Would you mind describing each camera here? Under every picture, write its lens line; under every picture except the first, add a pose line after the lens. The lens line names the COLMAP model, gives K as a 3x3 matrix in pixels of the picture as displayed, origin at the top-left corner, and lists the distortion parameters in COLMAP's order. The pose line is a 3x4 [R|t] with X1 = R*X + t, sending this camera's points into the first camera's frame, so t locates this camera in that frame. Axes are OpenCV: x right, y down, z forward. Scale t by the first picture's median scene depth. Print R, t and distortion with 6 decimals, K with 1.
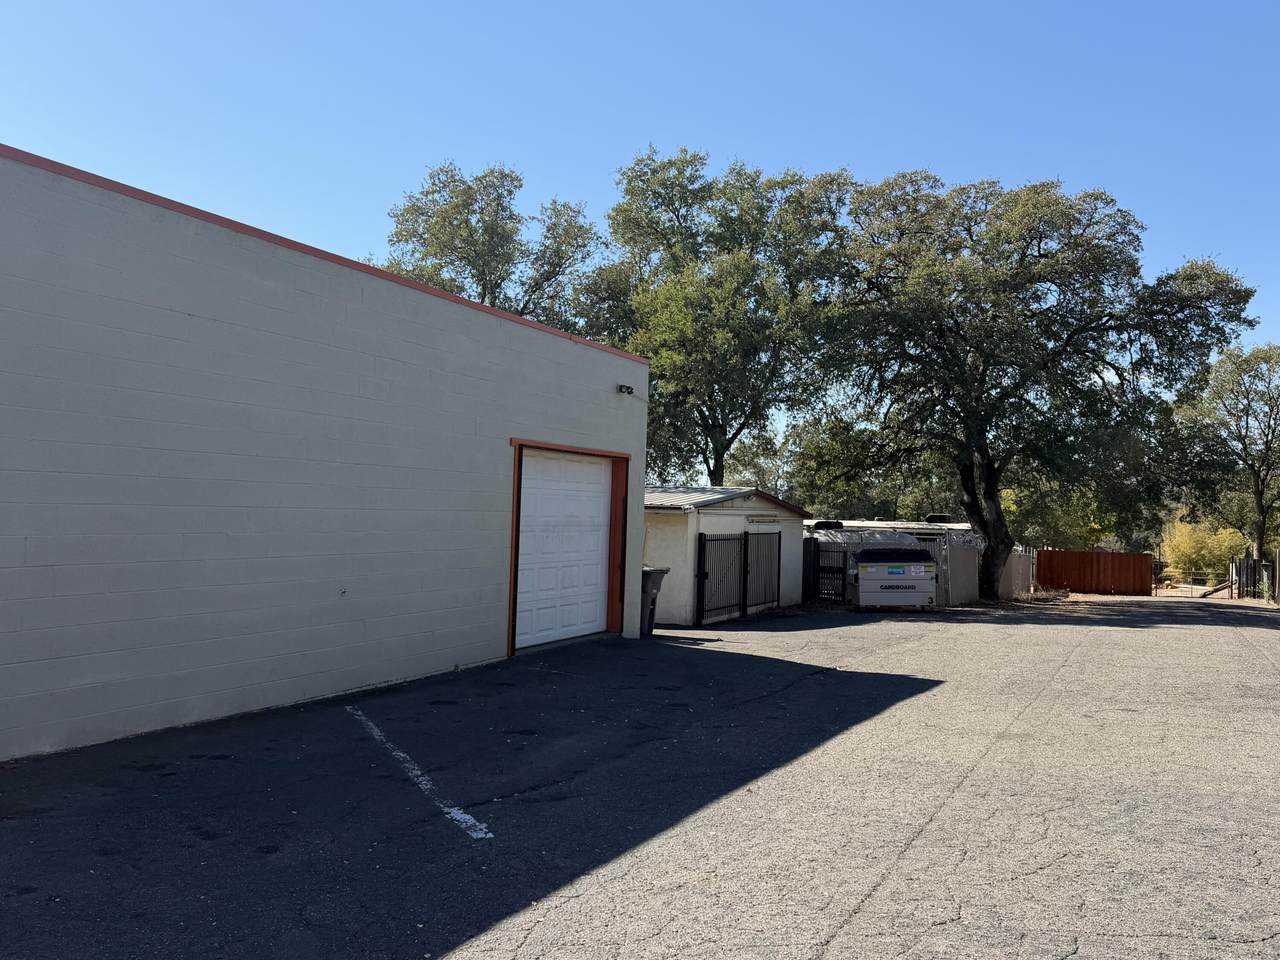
lens RADIAL K [[1032.3, 0, 637.9], [0, 1032.3, 502.9], [0, 0, 1]] dist [0.151519, -0.293562]
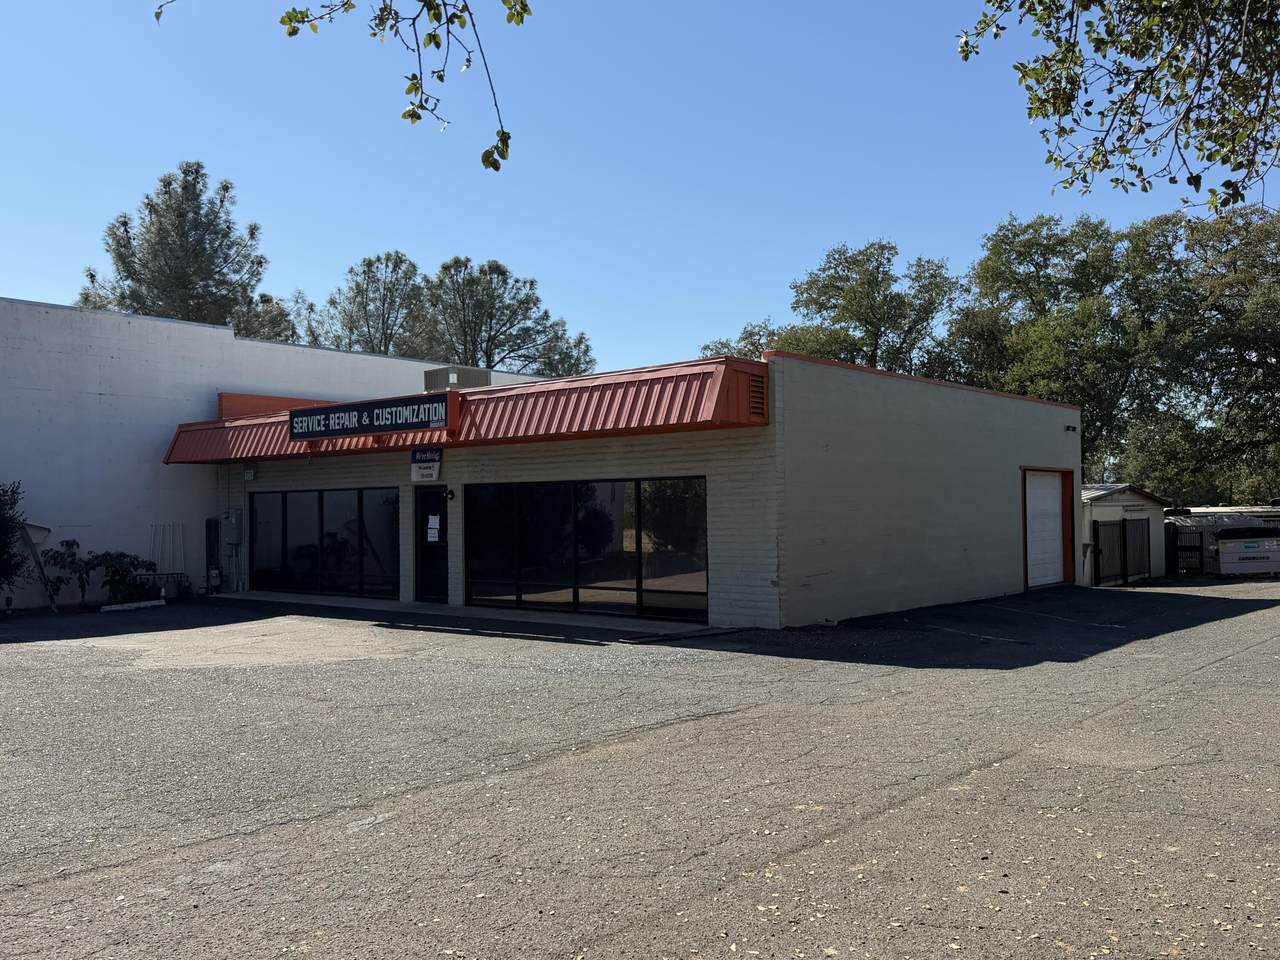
lens RADIAL K [[1032.3, 0, 637.9], [0, 1032.3, 502.9], [0, 0, 1]] dist [0.151519, -0.293562]
pose [[0.965433, -0.044270, -0.256864, -0.112306], [0.043300, 0.999018, -0.009434, -0.004246], [0.257030, -0.002014, 0.966401, -0.334209]]
